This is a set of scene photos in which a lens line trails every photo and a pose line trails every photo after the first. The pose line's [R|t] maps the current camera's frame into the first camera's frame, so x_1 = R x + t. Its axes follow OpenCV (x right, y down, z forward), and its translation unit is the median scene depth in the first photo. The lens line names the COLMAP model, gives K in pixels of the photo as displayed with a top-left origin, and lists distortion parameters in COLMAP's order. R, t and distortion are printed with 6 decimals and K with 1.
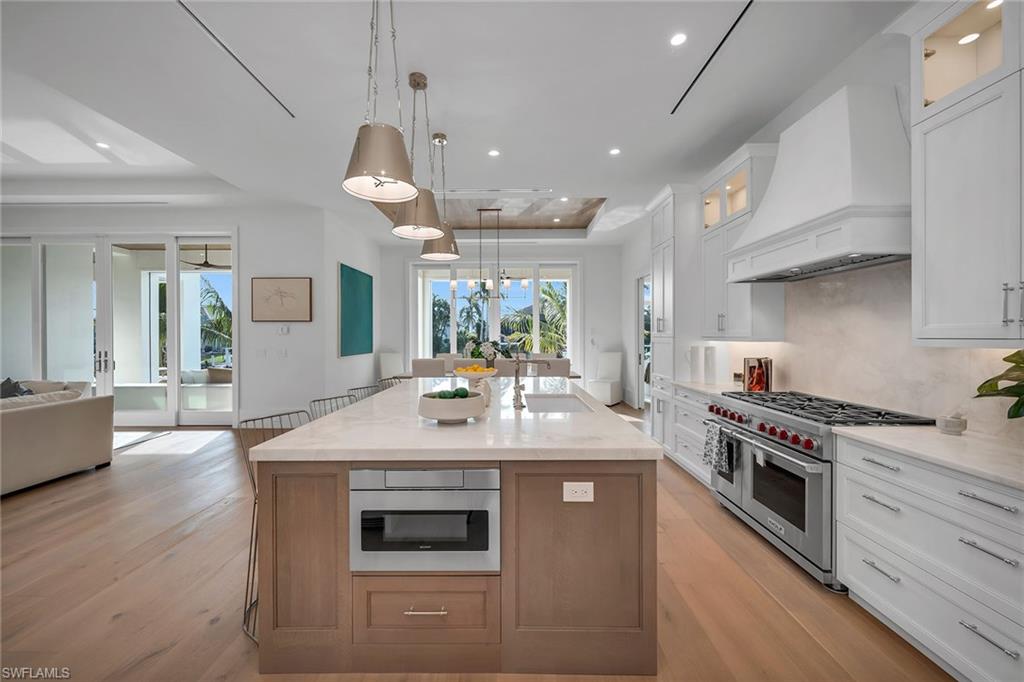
lens RADIAL K [[409.8, 0, 511.6], [0, 409.8, 336.7], [0, 0, 1]] dist [0.000545, -0.000113]
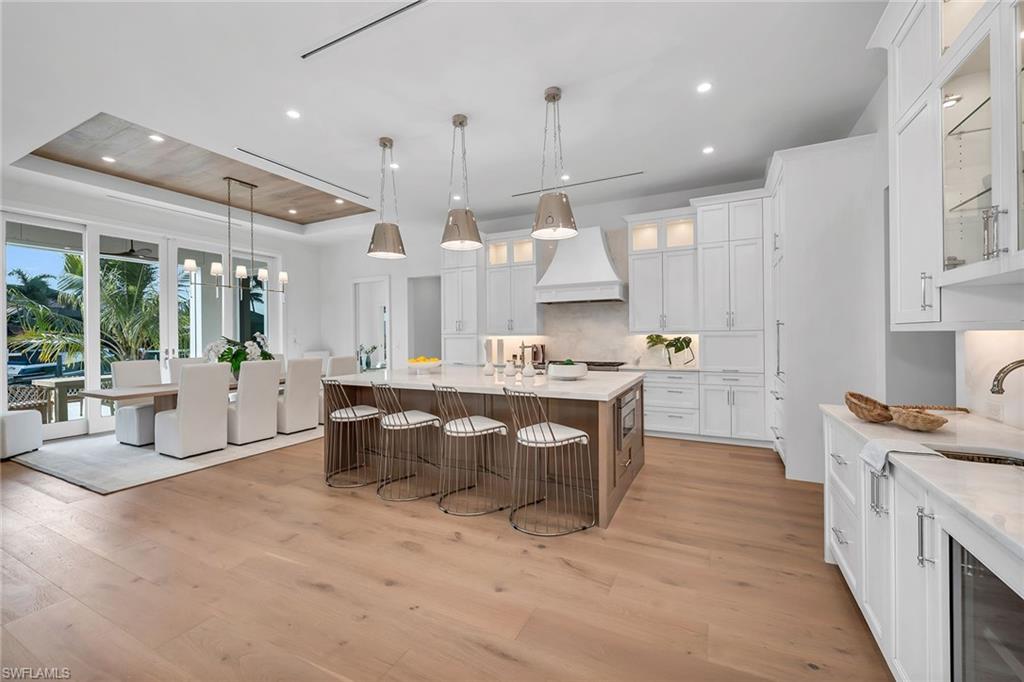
lens RADIAL K [[409.8, 0, 509.6], [0, 409.8, 336.7], [0, 0, 1]] dist [0.000545, -0.000113]
pose [[0.447614, -0.004637, 0.894215, -0.606481], [0.009590, 0.999954, 0.000385, 0.008666], [-0.894175, 0.008403, 0.447638, 0.157581]]
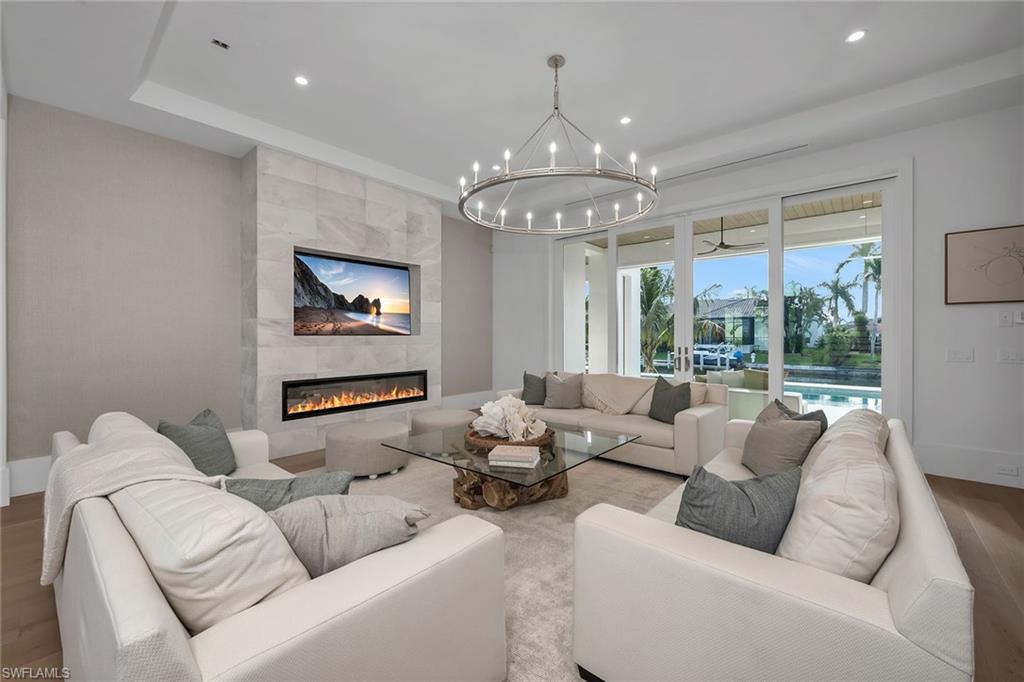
lens RADIAL K [[409.8, 0, 510.5], [0, 409.8, 335.7], [0, 0, 1]] dist [0.000545, -0.000113]
pose [[0.756624, 0.004039, -0.653837, -0.704880], [-0.002890, 0.999992, 0.002833, 0.010015], [0.653843, -0.000254, 0.756630, 0.102677]]
